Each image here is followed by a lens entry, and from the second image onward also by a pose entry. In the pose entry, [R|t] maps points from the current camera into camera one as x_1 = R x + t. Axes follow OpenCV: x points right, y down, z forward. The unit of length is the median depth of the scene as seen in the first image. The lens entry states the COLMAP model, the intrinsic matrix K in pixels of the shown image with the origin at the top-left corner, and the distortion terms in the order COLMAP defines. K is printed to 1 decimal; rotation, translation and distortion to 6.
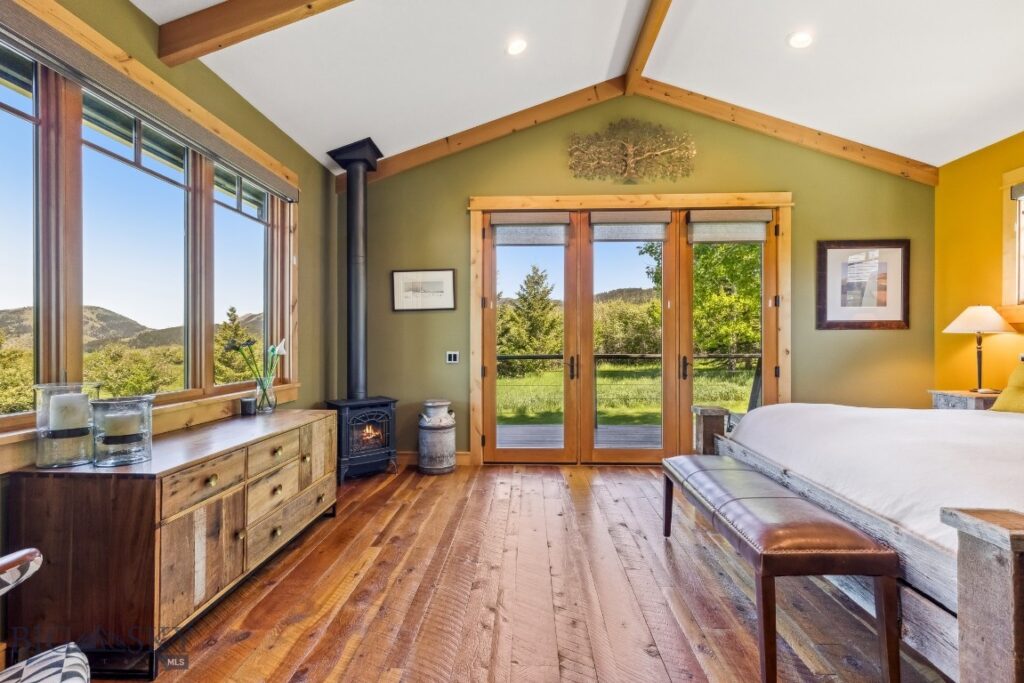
lens RADIAL K [[463.9, 0, 512.0], [0, 463.9, 339.9], [0, 0, 1]] dist [0.002325, 0.000226]
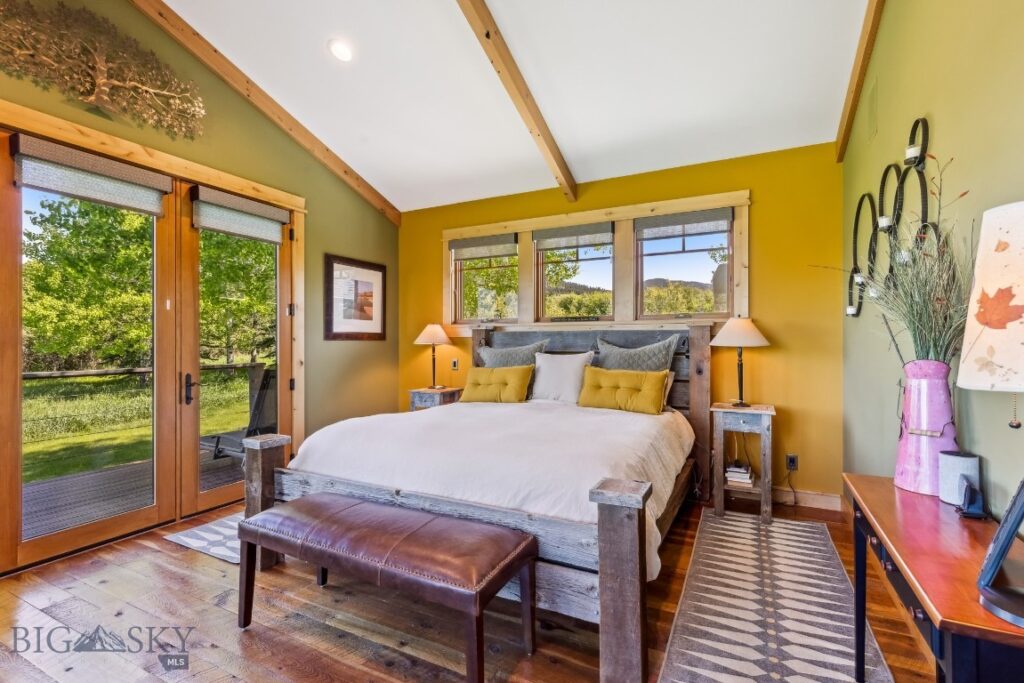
lens RADIAL K [[463.9, 0, 513.1], [0, 463.9, 341.8], [0, 0, 1]] dist [0.002325, 0.000226]
pose [[0.410072, 0.003305, 0.912047, -0.105287], [0.000554, 0.999992, -0.003872, -0.014395], [-0.912053, 0.002093, 0.410067, 0.204097]]
